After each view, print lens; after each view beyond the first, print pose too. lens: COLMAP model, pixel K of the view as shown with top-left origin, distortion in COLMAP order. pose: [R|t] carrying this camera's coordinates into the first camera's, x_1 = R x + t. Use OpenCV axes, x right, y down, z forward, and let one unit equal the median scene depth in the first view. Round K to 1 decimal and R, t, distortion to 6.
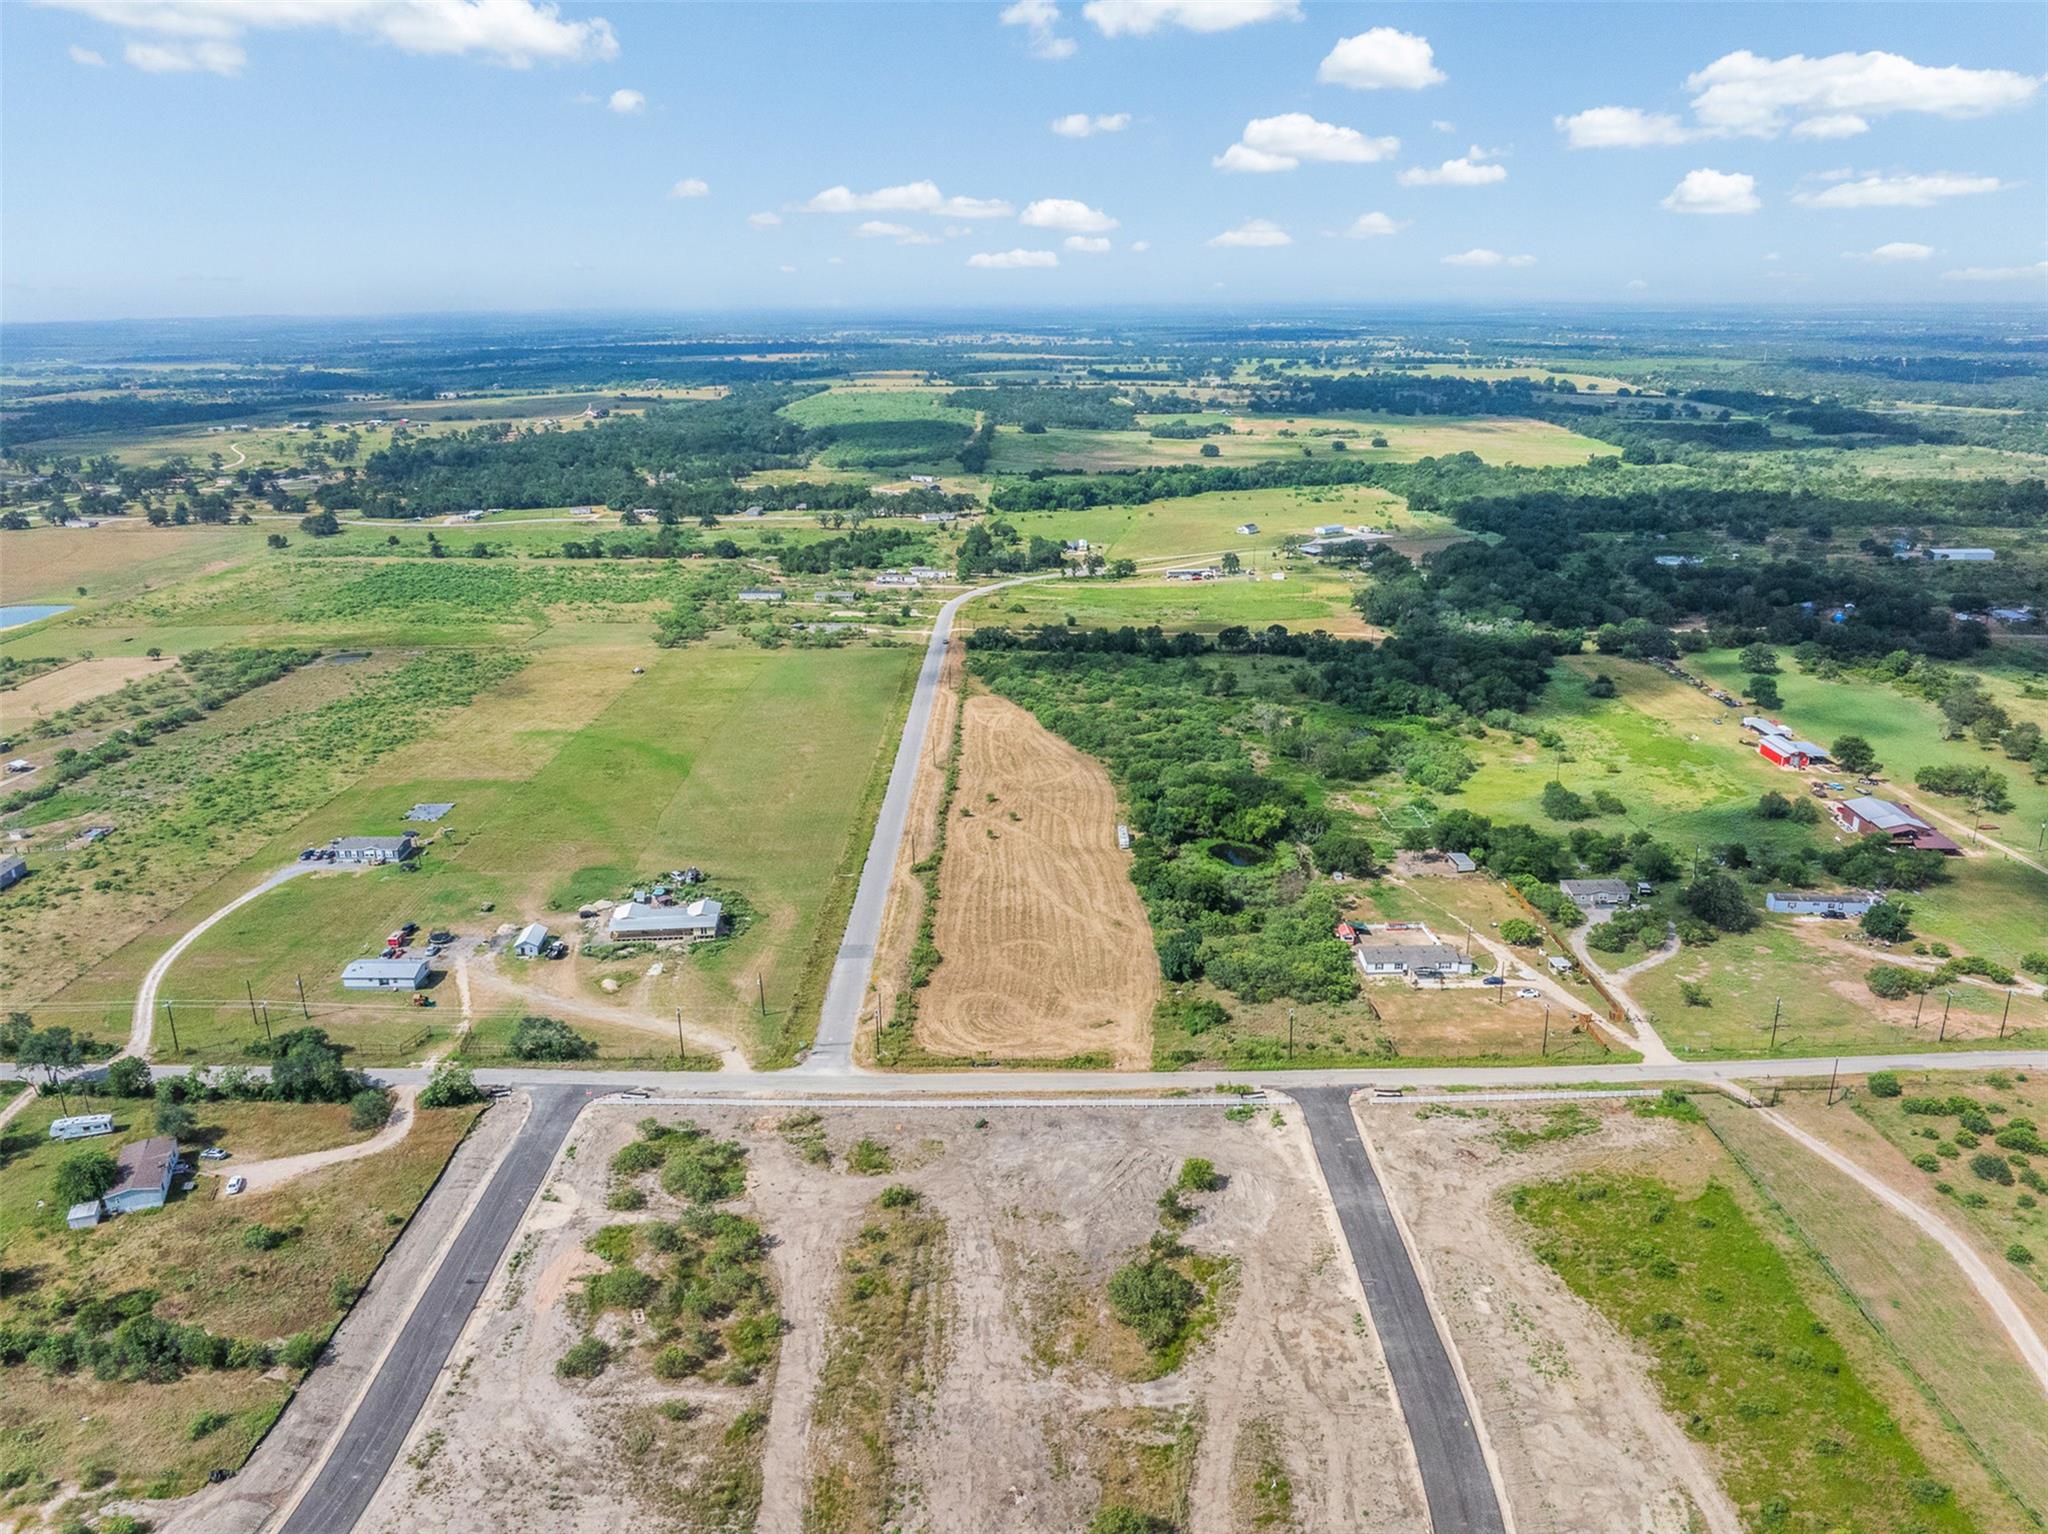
lens RADIAL K [[1437.1, 0, 1039.1], [0, 1437.1, 762.4], [0, 0, 1]] dist [-0.032126, 0.005112]
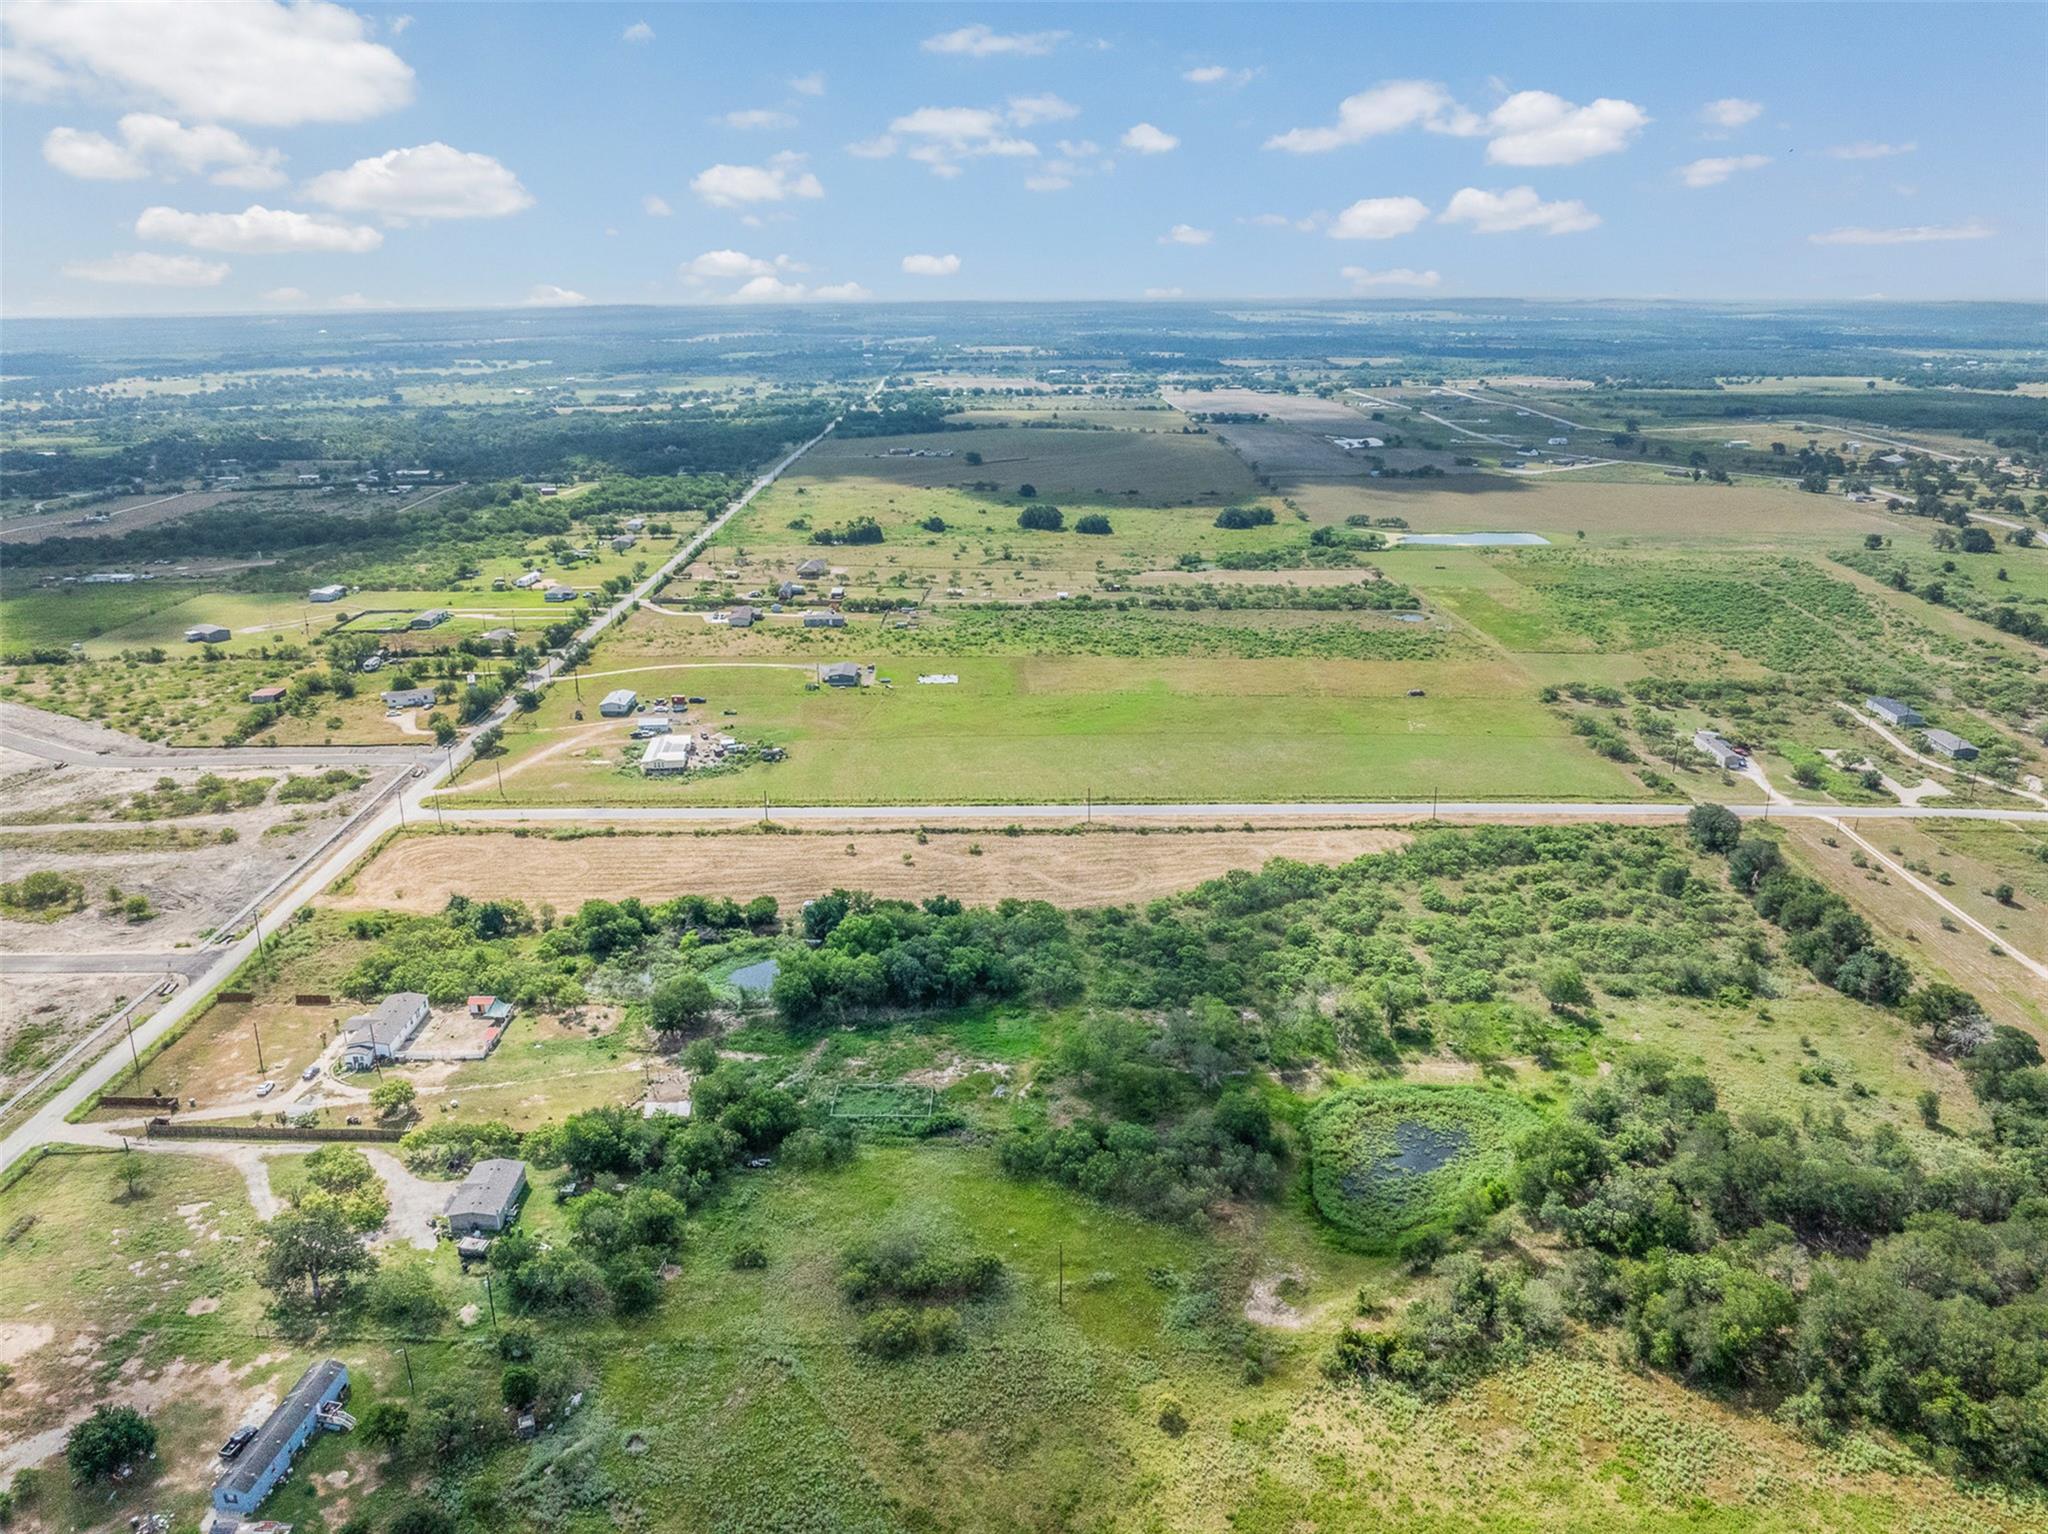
lens RADIAL K [[1437.1, 0, 1010.3], [0, 1437.1, 768.8], [0, 0, 1]] dist [-0.032126, 0.005112]
pose [[-0.000364, 0.324695, -0.945819, 1.191794], [-0.299590, 0.902340, 0.309885, -0.454316], [0.954068, 0.283470, 0.096947, 1.402966]]
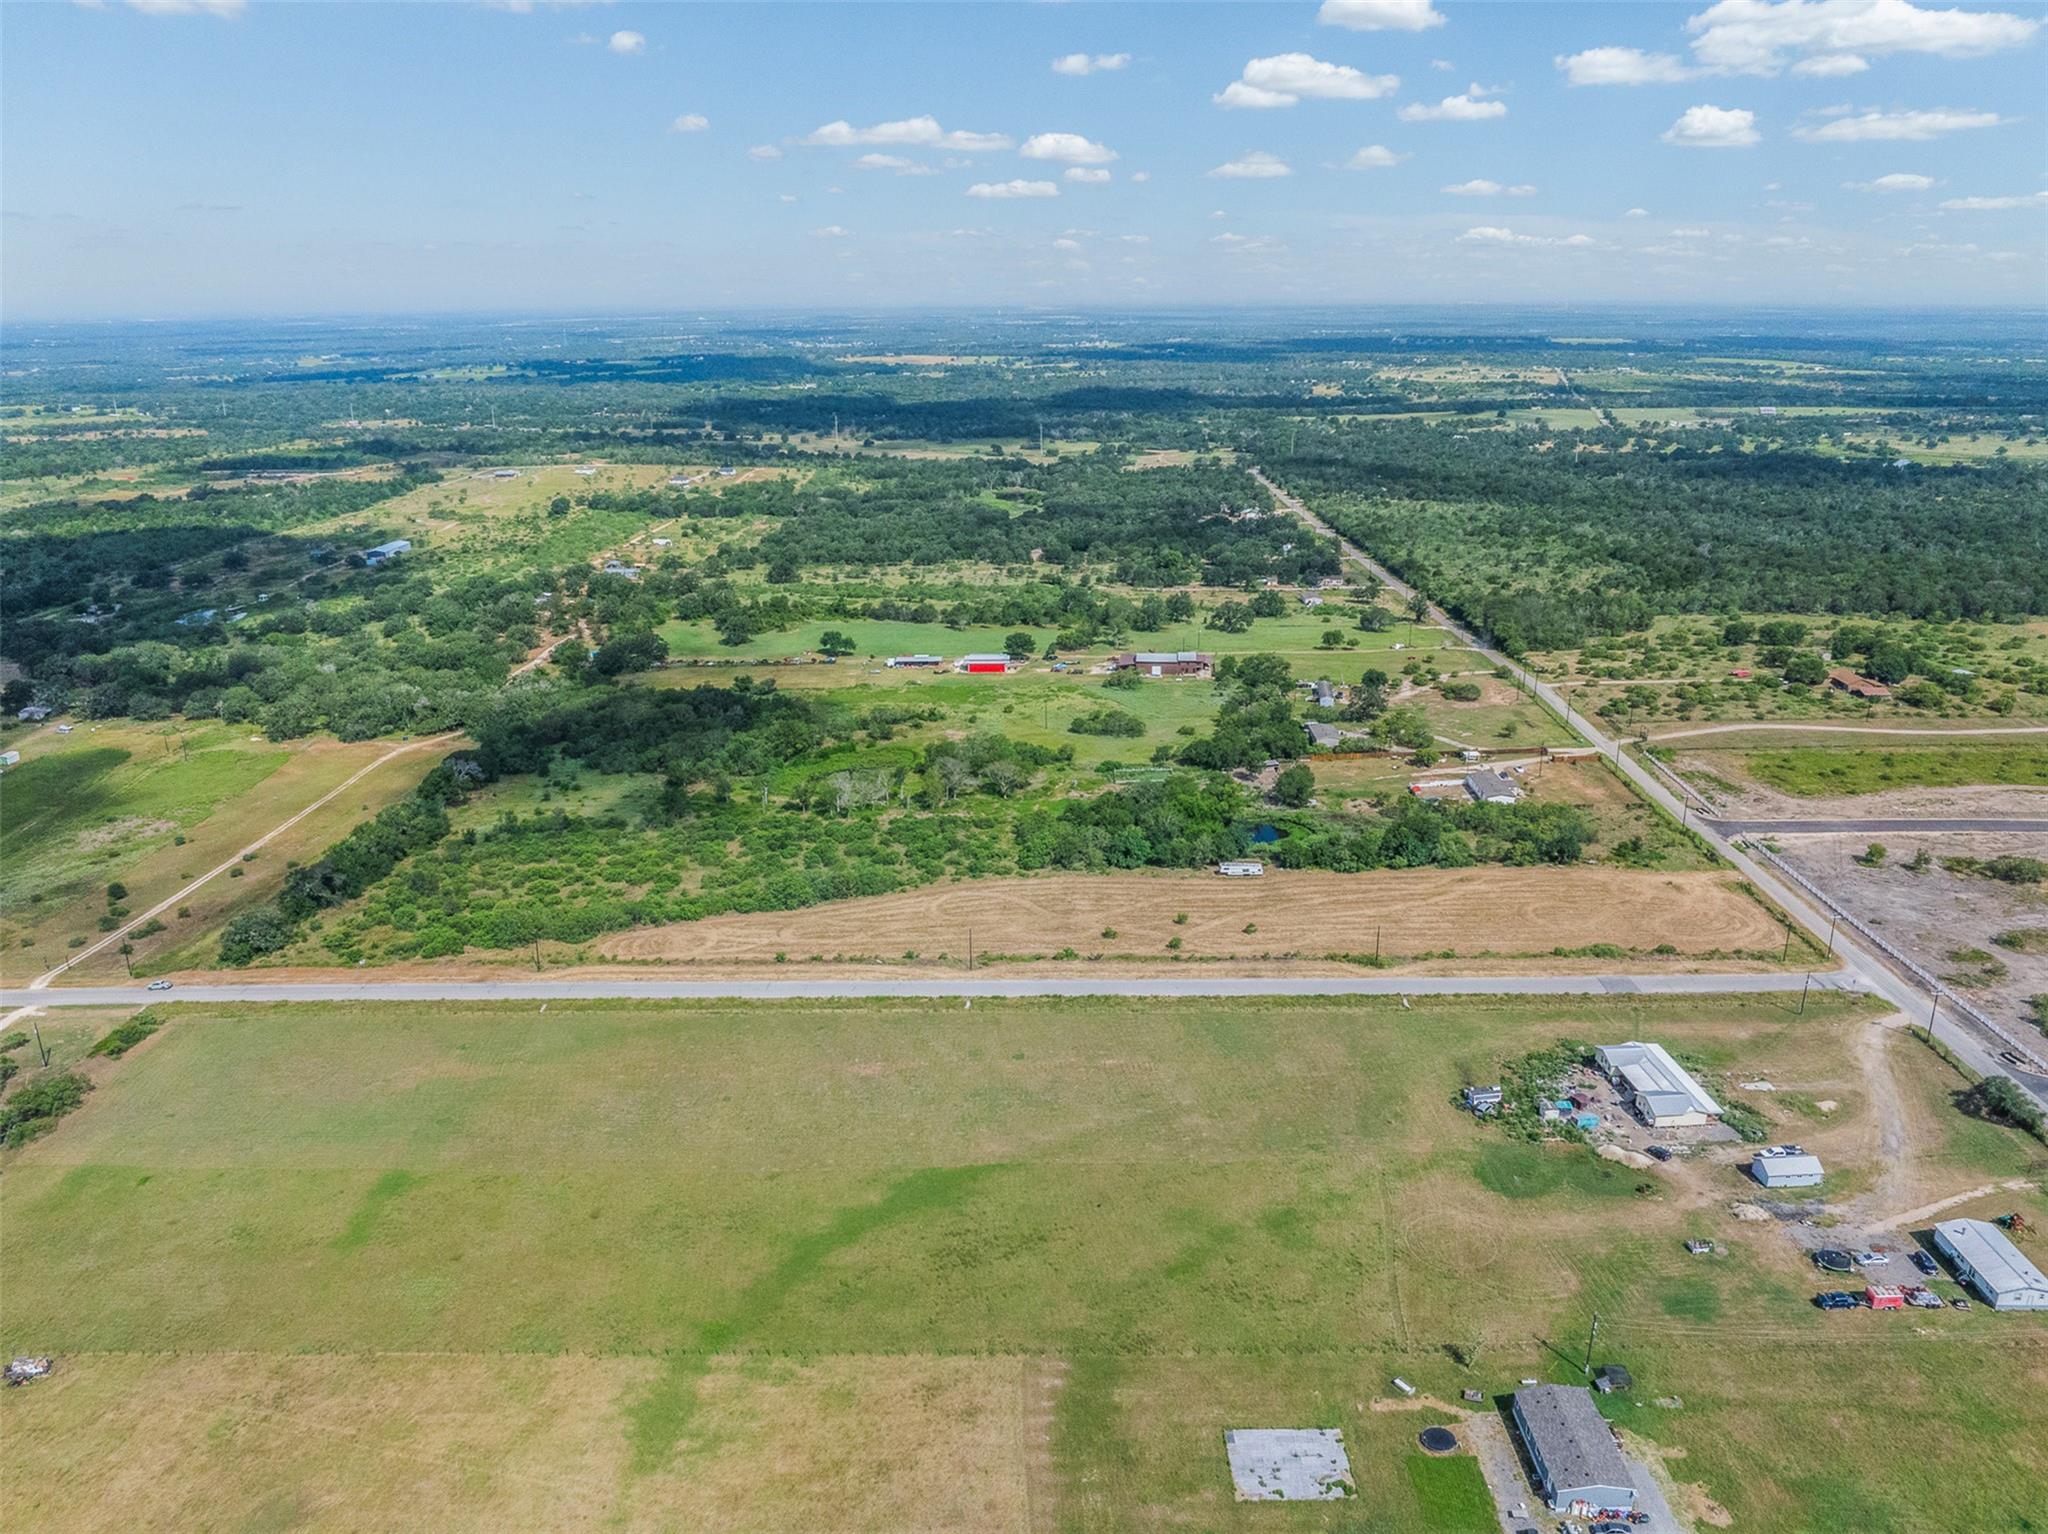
lens RADIAL K [[1437.1, 0, 1045.5], [0, 1437.1, 767.2], [0, 0, 1]] dist [-0.032126, 0.005112]
pose [[0.015417, -0.307535, 0.951412, -1.128990], [0.314361, 0.904765, 0.287363, -0.440197], [-0.949178, 0.294656, 0.110625, 1.402318]]
